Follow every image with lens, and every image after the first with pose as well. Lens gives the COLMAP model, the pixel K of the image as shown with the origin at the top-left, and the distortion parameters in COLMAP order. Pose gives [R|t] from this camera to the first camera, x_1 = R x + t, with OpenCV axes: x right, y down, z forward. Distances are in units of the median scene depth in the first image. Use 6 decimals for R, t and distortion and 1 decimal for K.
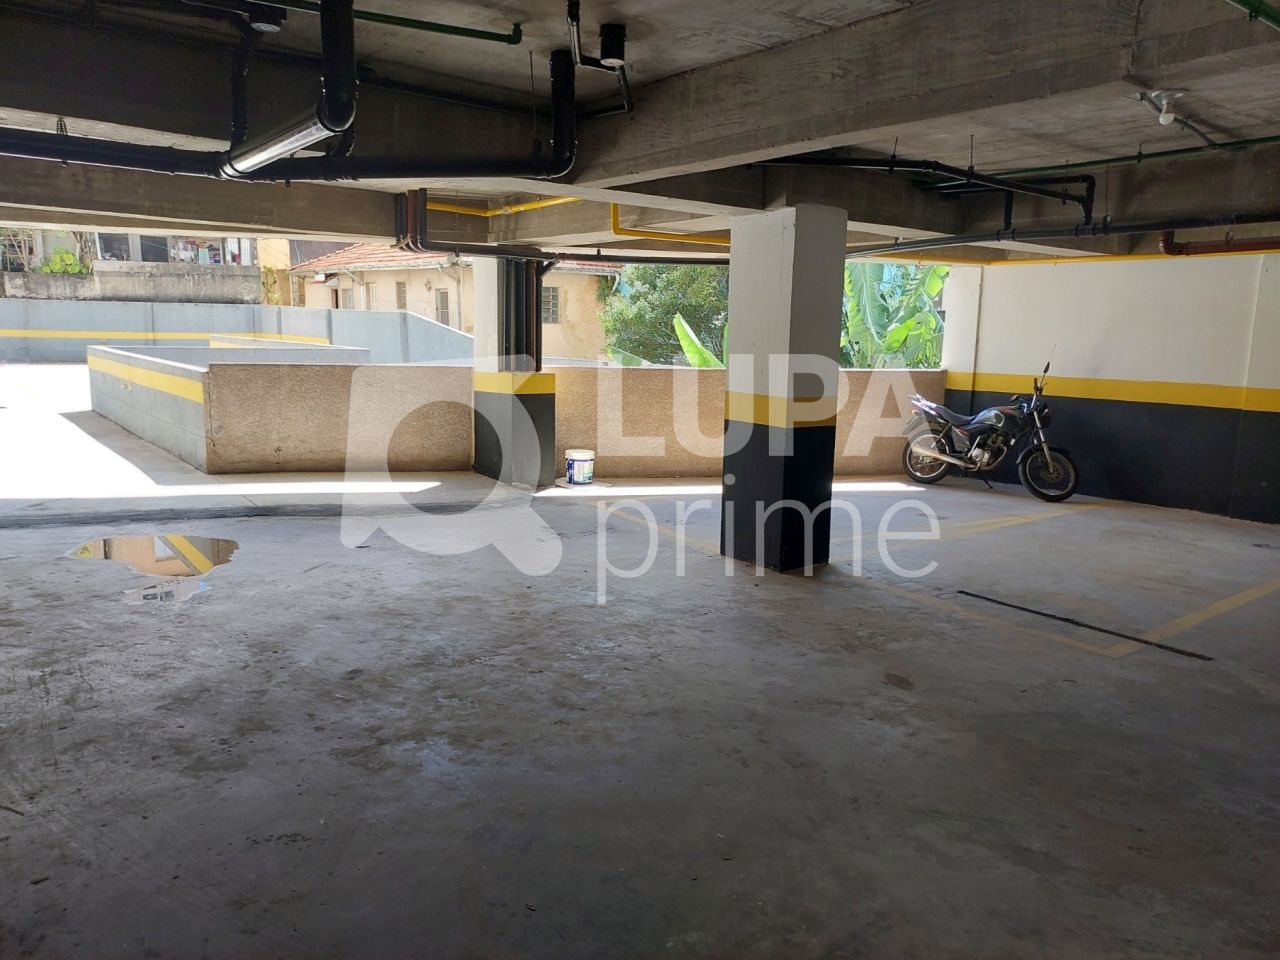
lens RADIAL K [[935.6, 0, 638.7], [0, 935.6, 476.1], [0, 0, 1]] dist [0.050449, -0.035664]
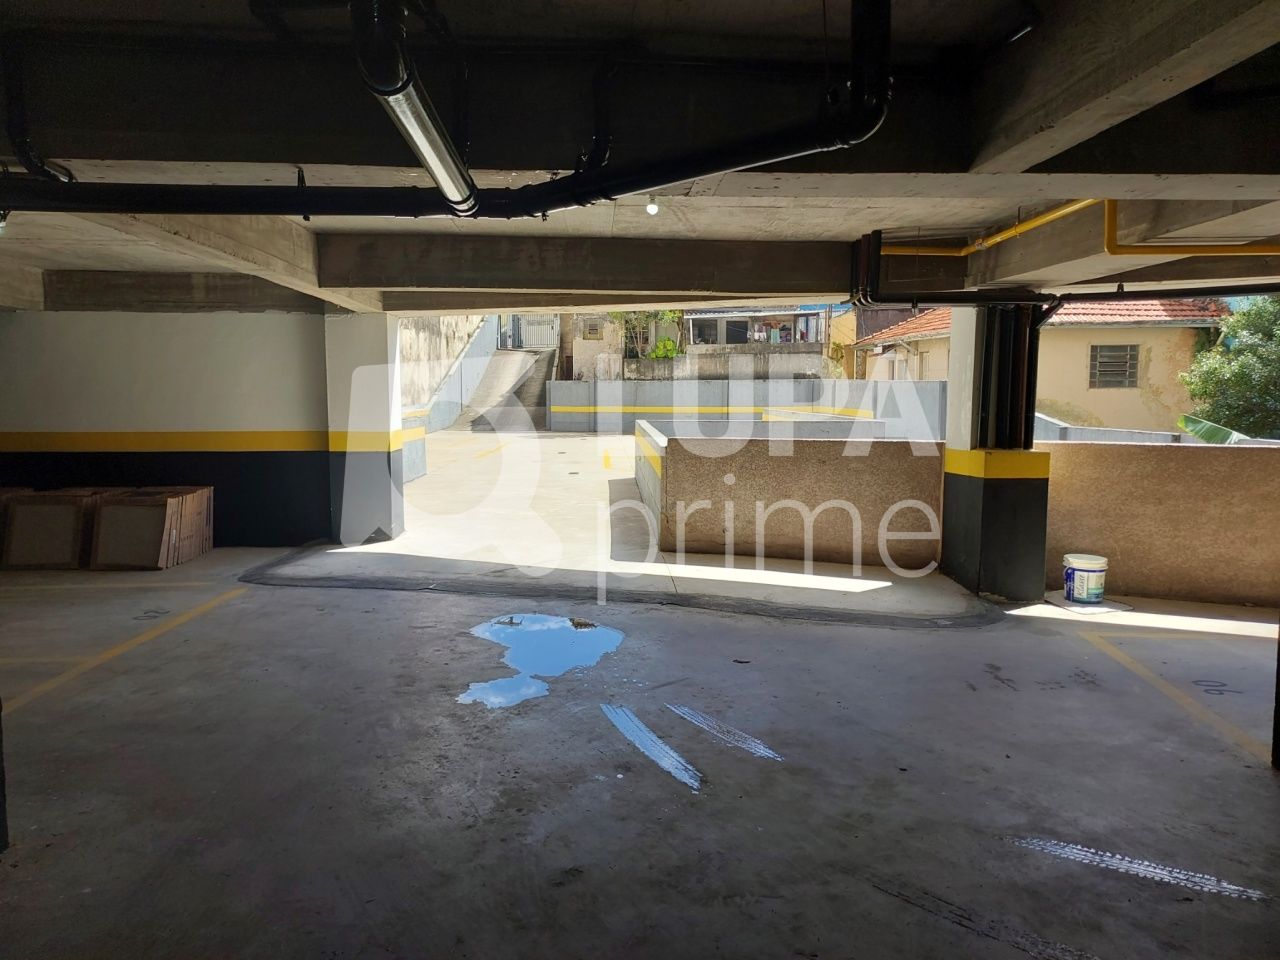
lens RADIAL K [[935.6, 0, 638.7], [0, 935.6, 476.1], [0, 0, 1]] dist [0.050449, -0.035664]
pose [[0.828509, 0.028875, -0.559230, 0.064943], [-0.070308, 0.996131, -0.052728, -0.028431], [0.555544, 0.083004, 0.827334, 0.200467]]
